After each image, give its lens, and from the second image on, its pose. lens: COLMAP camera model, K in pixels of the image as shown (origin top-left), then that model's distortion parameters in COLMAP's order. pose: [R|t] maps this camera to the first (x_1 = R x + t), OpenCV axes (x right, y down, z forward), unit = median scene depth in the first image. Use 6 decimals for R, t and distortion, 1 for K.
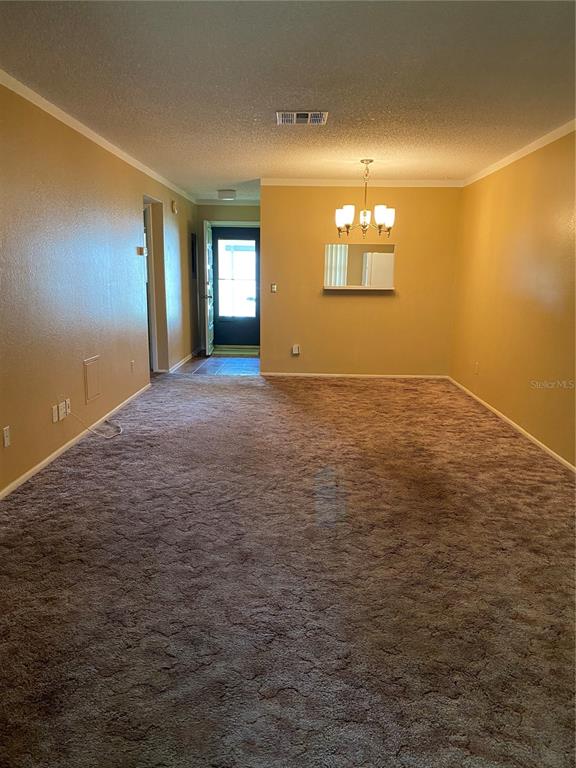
lens RADIAL K [[580.0, 0, 288.1], [0, 580.0, 384.2], [0, 0, 1]] dist [0.011693, -0.029599]
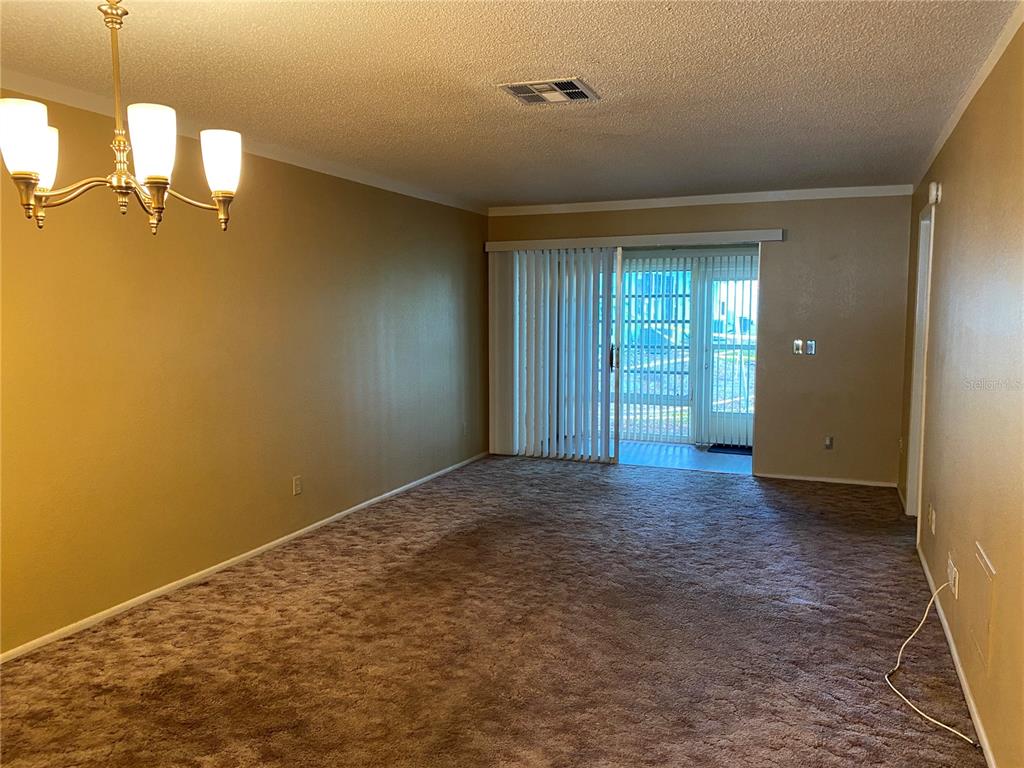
lens RADIAL K [[773.3, 0, 511.9], [0, 773.3, 383.8], [0, 0, 1]] dist [0.011693, -0.029599]
pose [[-0.933829, -0.045115, 0.354863, -0.253110], [0.058082, 0.959729, 0.274858, -0.400441], [-0.352973, 0.277282, -0.893602, 1.906800]]
